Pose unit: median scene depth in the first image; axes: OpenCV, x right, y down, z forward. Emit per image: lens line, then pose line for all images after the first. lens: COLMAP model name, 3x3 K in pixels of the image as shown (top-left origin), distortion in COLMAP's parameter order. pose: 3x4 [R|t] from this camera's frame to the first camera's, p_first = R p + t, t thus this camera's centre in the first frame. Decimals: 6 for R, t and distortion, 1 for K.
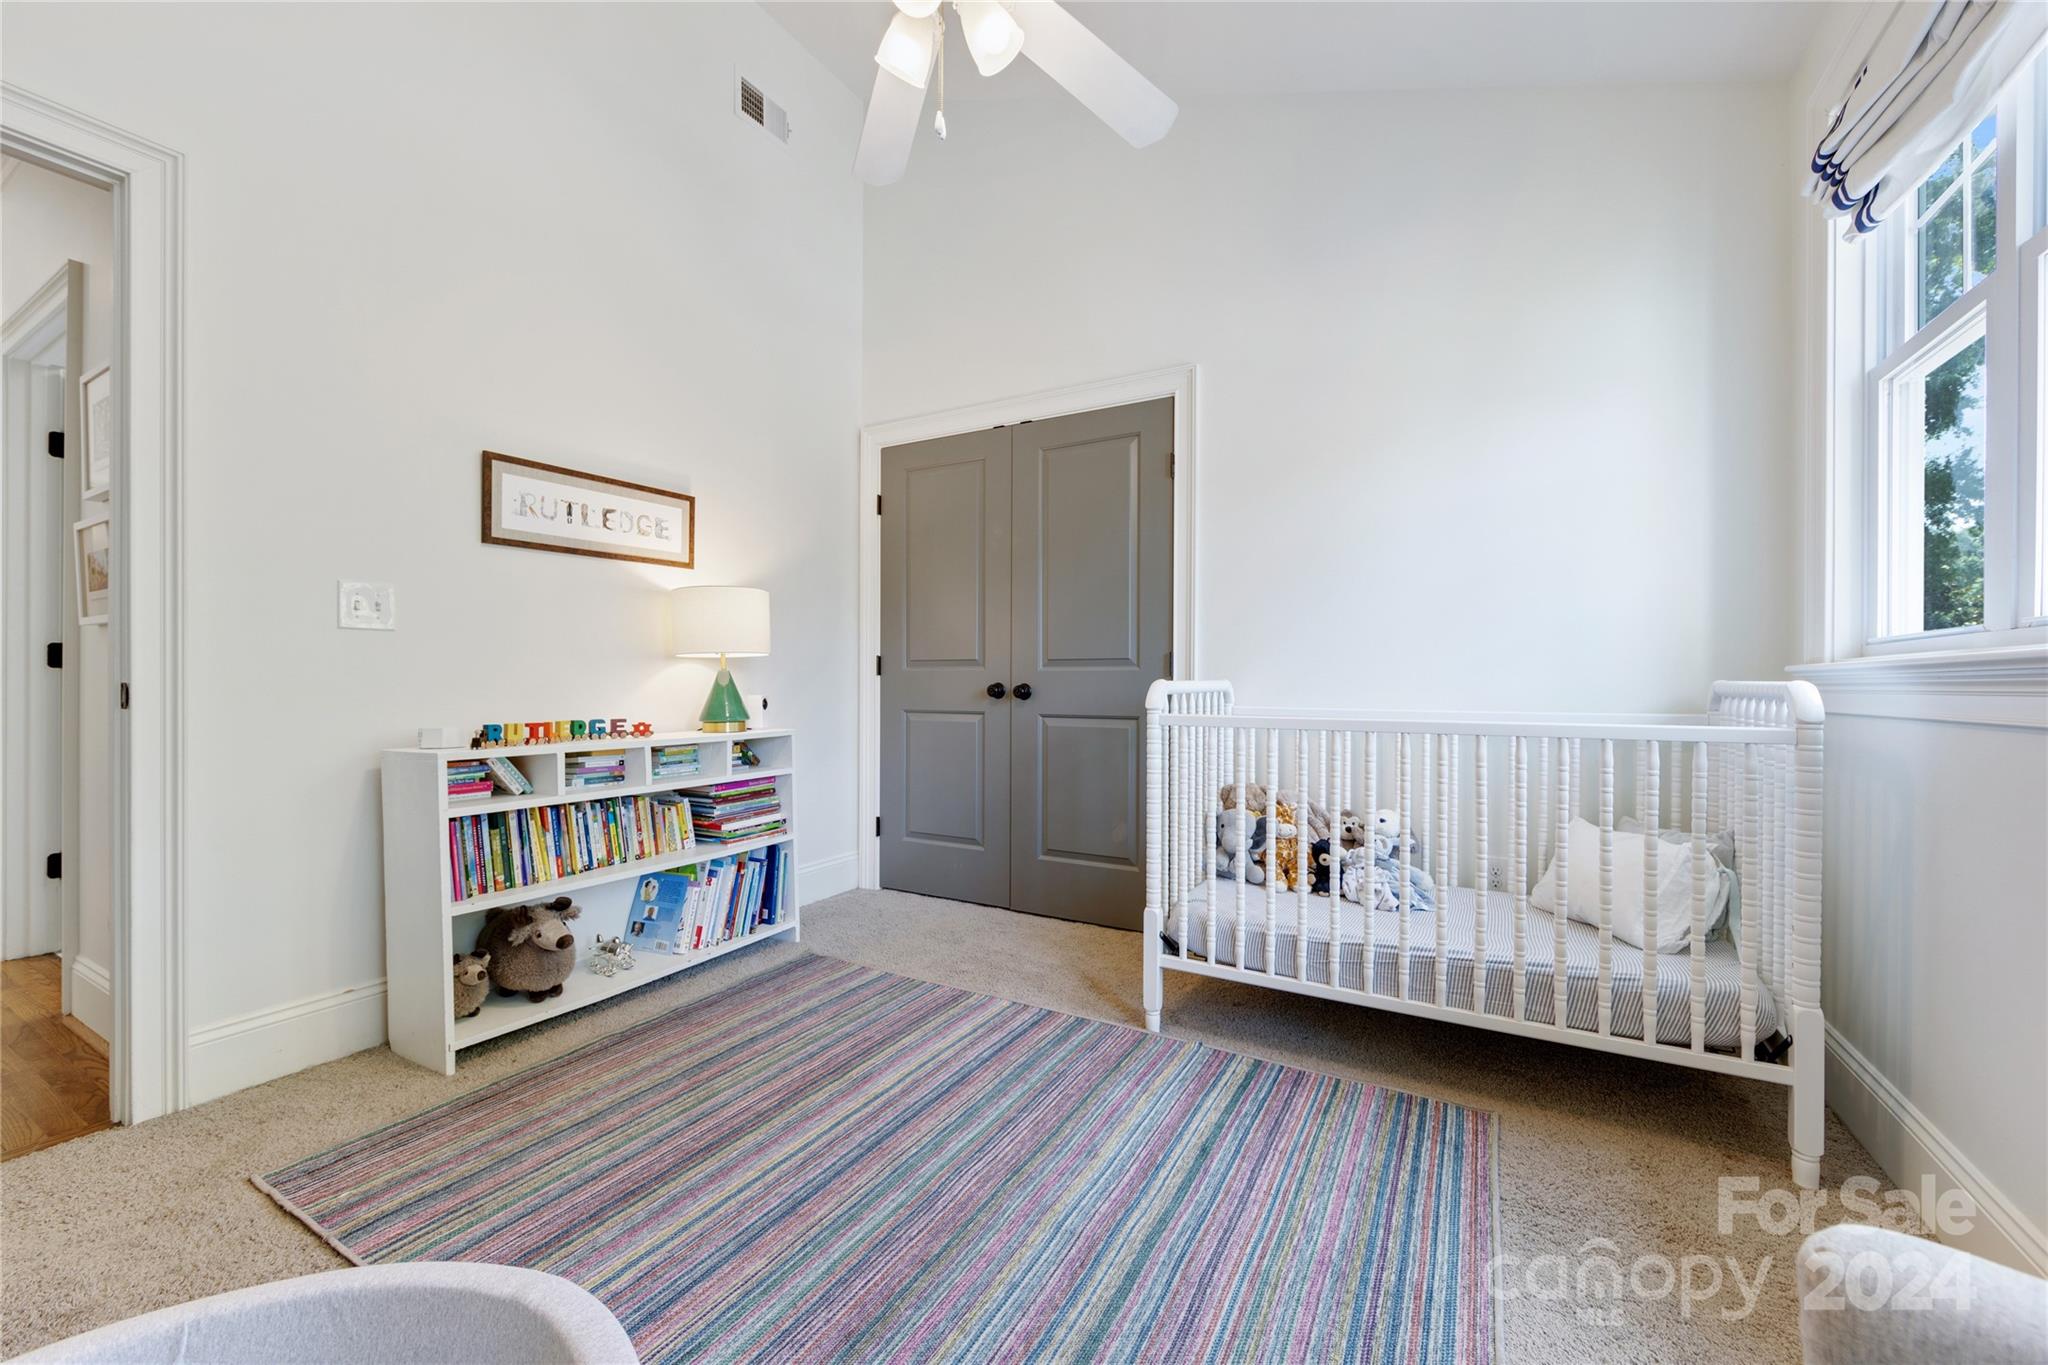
lens RADIAL K [[804.5, 0, 1007.0], [0, 804.5, 687.1], [0, 0, 1]] dist [-0.002316, -0.000106]
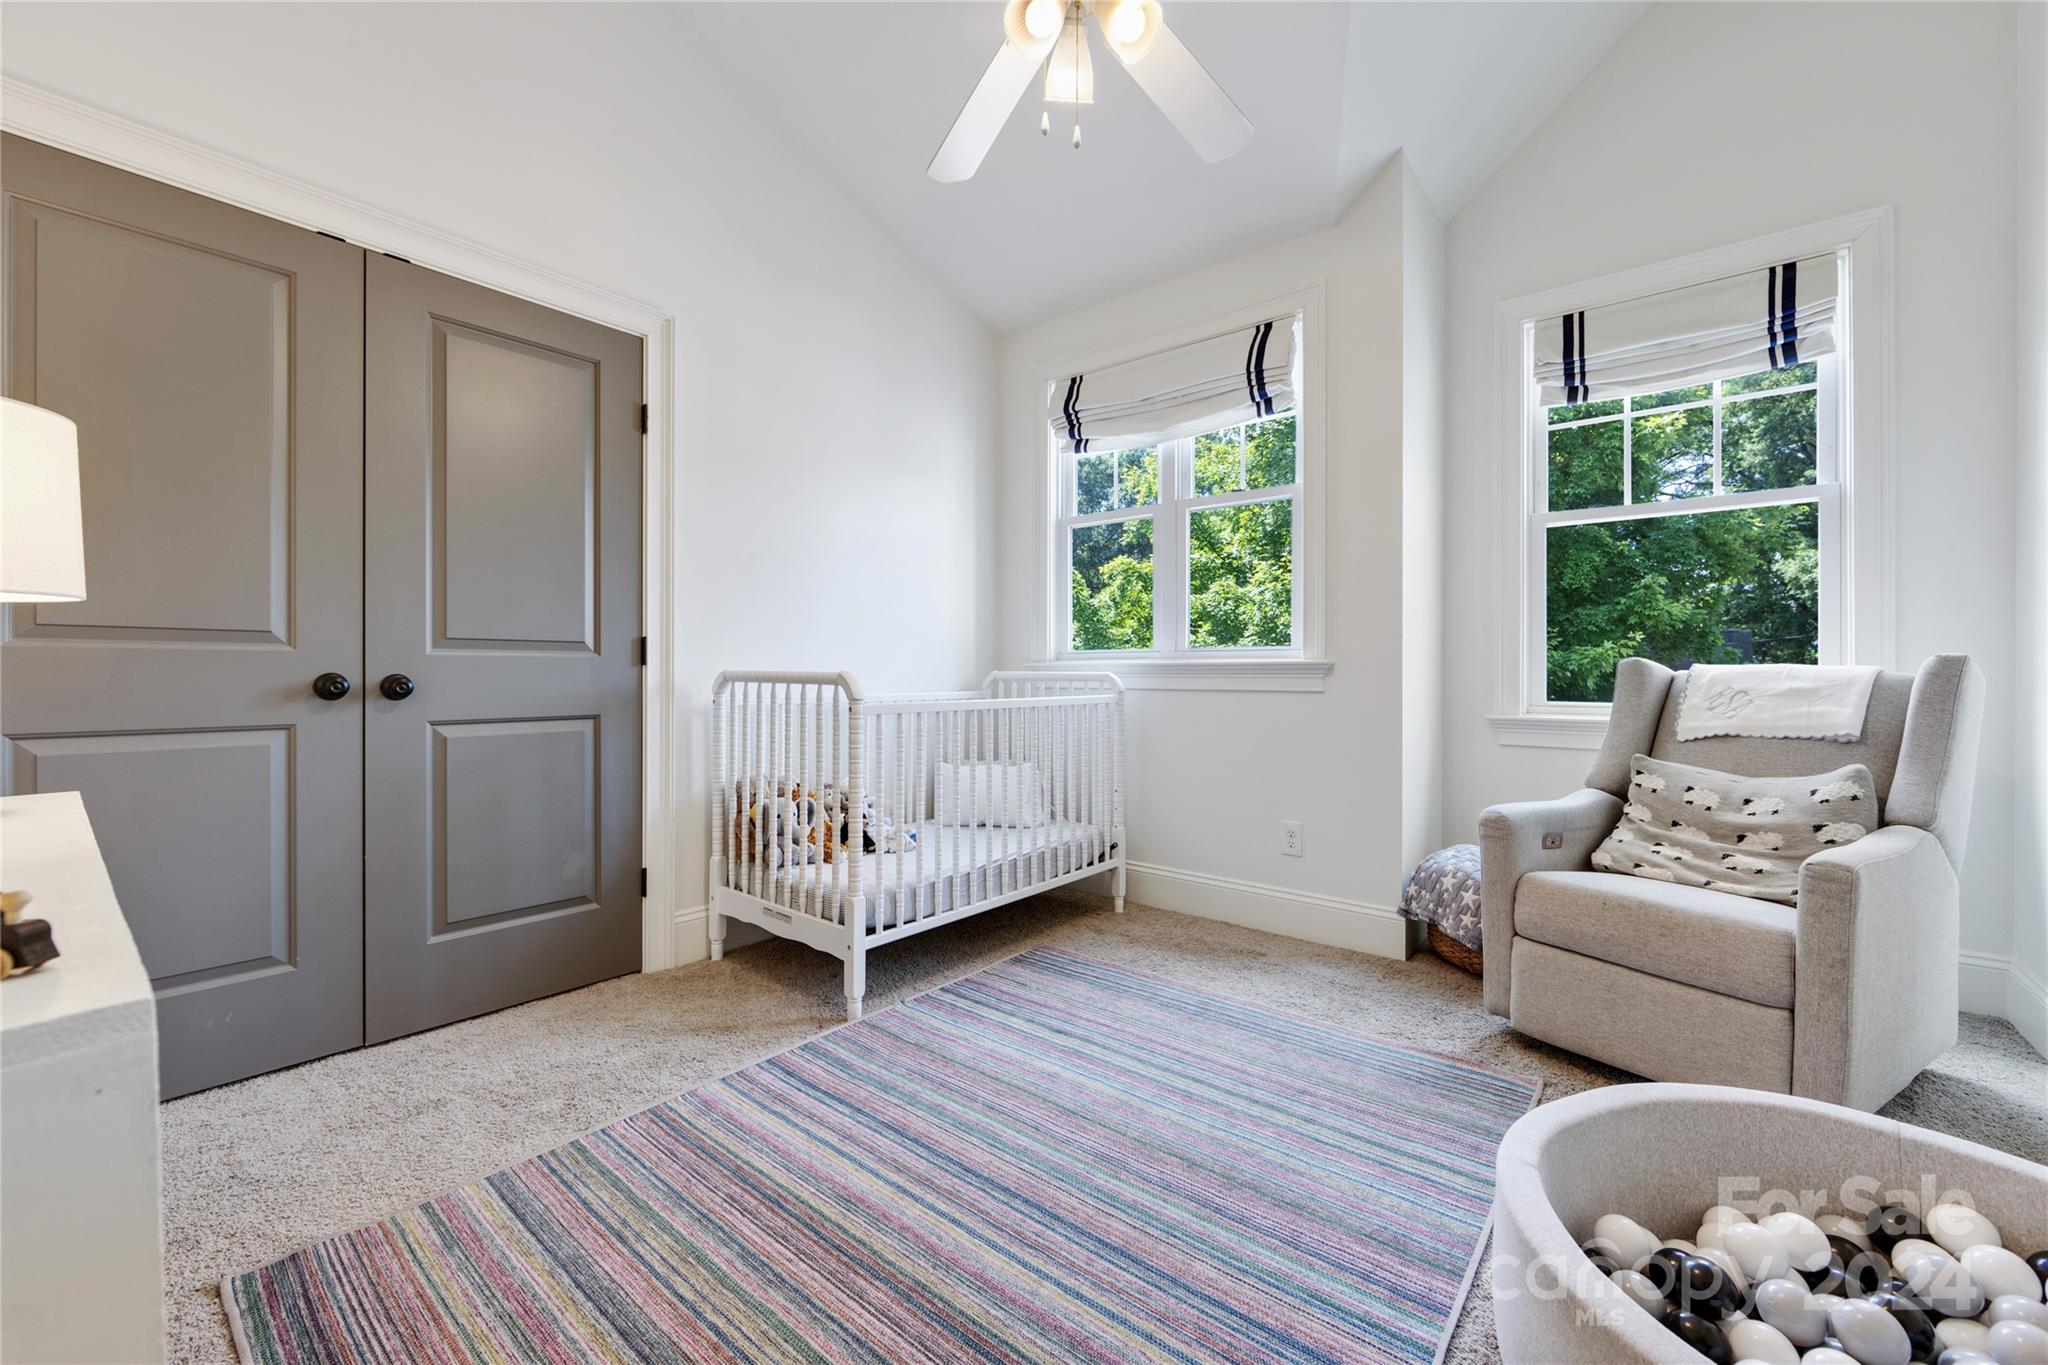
lens RADIAL K [[804.5, 0, 1023.5], [0, 804.5, 681.3], [0, 0, 1]] dist [-0.002316, -0.000106]
pose [[0.159750, -0.012436, 0.987079, -0.861375], [0.002009, 0.999923, 0.012273, -0.009642], [-0.987155, 0.000022, 0.159763, 0.696128]]
